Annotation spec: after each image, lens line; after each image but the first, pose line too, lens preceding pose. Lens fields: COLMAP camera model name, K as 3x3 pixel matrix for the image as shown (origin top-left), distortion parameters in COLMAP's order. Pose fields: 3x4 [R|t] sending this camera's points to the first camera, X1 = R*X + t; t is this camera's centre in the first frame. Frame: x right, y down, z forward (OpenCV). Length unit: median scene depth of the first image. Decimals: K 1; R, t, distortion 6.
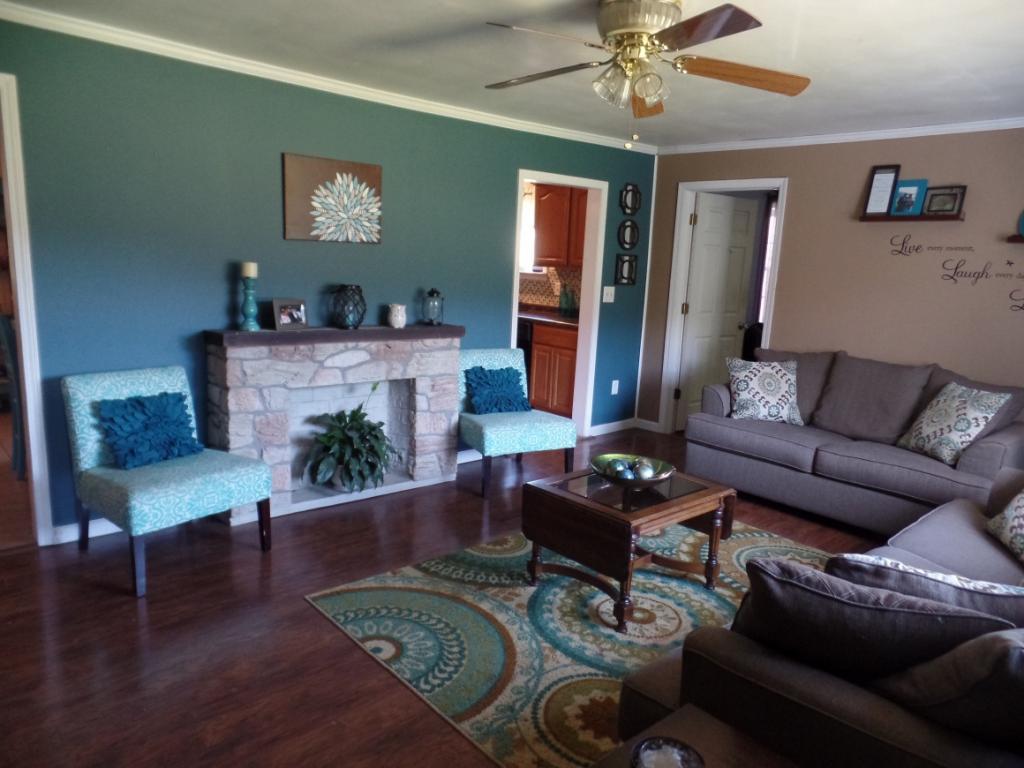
lens RADIAL K [[715.0, 0, 511.6], [0, 715.0, 395.2], [0, 0, 1]] dist [0.001632, 0.000867]
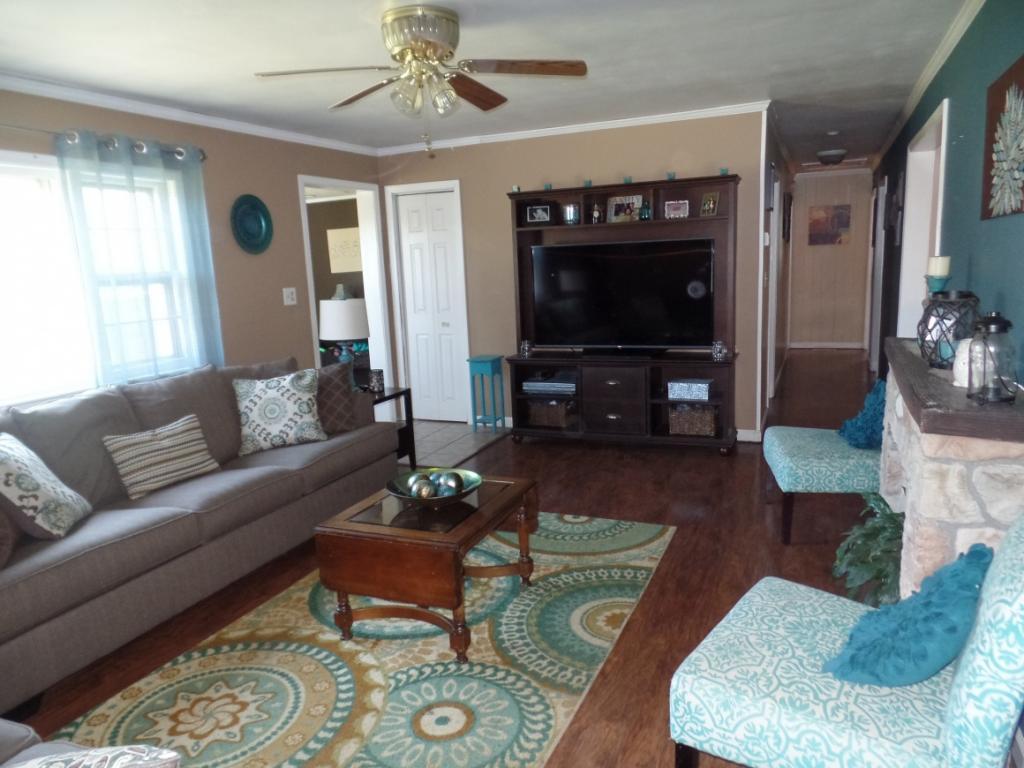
lens RADIAL K [[719.5, 0, 517.7], [0, 719.5, 386.3], [0, 0, 1]] dist [-0.002473, -0.003095]
pose [[-0.901754, 0.067360, -0.426968, 0.445778], [-0.082129, 0.943088, 0.322241, -0.307065], [0.424375, 0.325648, -0.844902, 1.748500]]
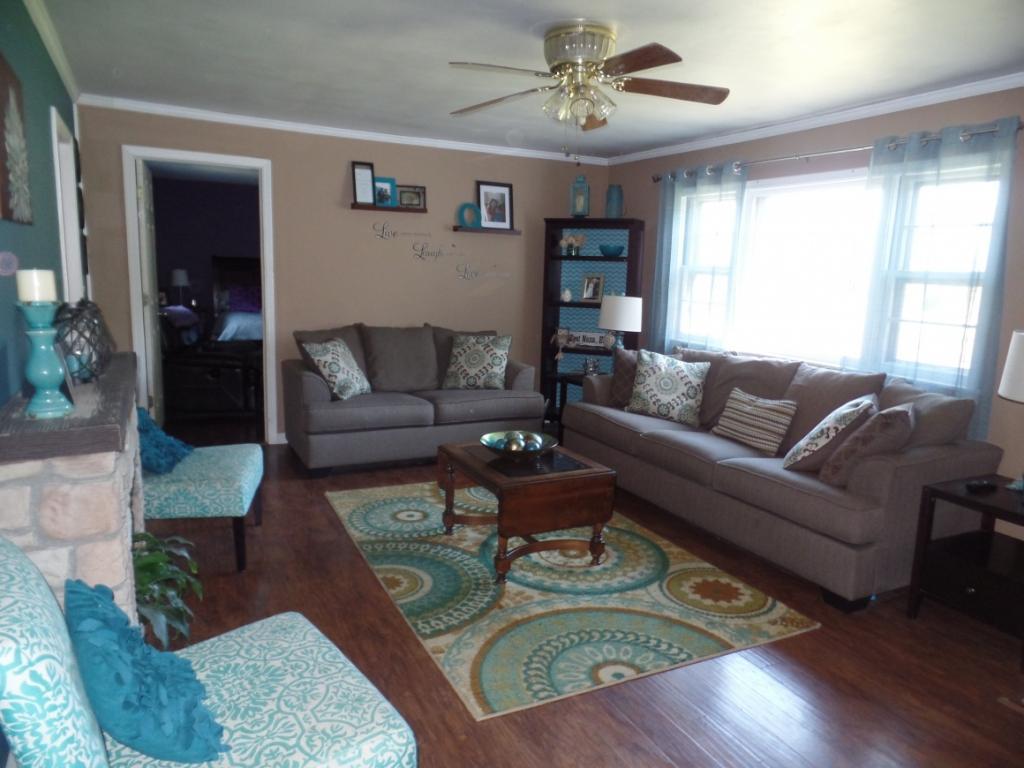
lens RADIAL K [[719.5, 0, 517.7], [0, 719.5, 386.3], [0, 0, 1]] dist [-0.002473, -0.003095]
pose [[0.258163, -0.198859, 0.945414, -0.858680], [0.169191, 0.972769, 0.158412, -0.154150], [-0.951171, 0.119060, 0.284778, 0.667976]]
